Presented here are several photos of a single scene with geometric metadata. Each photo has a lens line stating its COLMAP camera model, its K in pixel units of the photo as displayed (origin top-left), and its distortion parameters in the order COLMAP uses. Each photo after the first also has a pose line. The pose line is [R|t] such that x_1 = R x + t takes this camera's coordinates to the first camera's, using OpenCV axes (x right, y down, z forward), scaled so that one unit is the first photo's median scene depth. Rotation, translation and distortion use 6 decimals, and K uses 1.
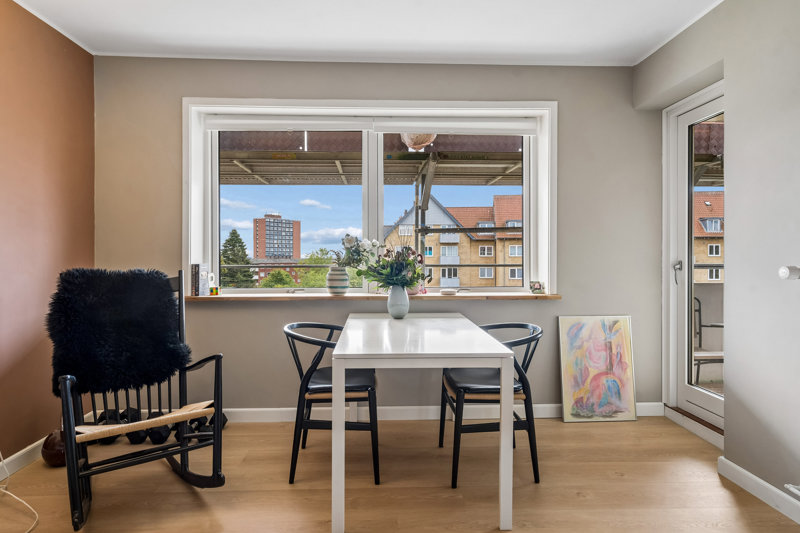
lens RADIAL K [[464.3, 0, 400.3], [0, 464.3, 256.8], [0, 0, 1]] dist [0.002385, 0.004690]
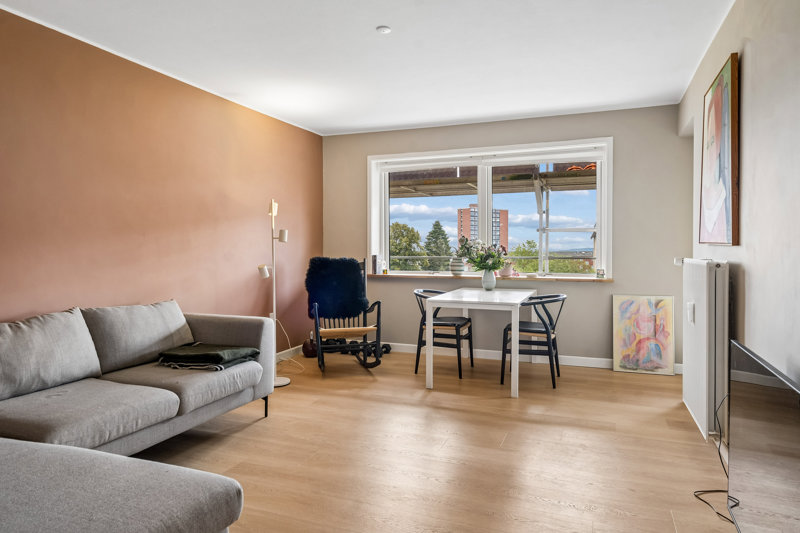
lens RADIAL K [[508.6, 0, 399.4], [0, 508.6, 261.1], [0, 0, 1]] dist [0.000177, 0.000688]
pose [[0.913148, 0.009788, -0.407510, 0.381212], [-0.000416, 0.999734, 0.023080, -0.005057], [0.407627, -0.020906, 0.912909, -0.625771]]
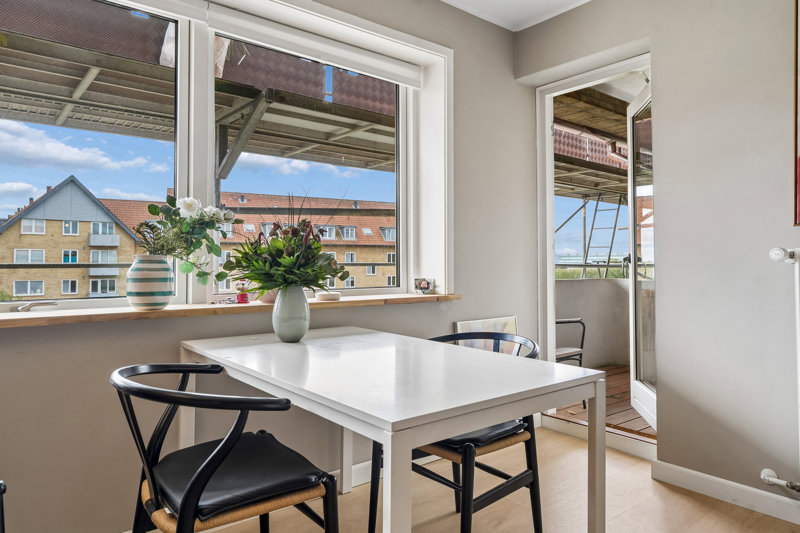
lens RADIAL K [[530.2, 0, 406.5], [0, 530.2, 250.1], [0, 0, 1]] dist [-0.001367, -0.000015]
pose [[0.803174, 0.015812, 0.595535, -0.263956], [0.001404, 0.999595, -0.028434, 0.032912], [-0.595743, 0.023674, 0.802826, 0.333362]]
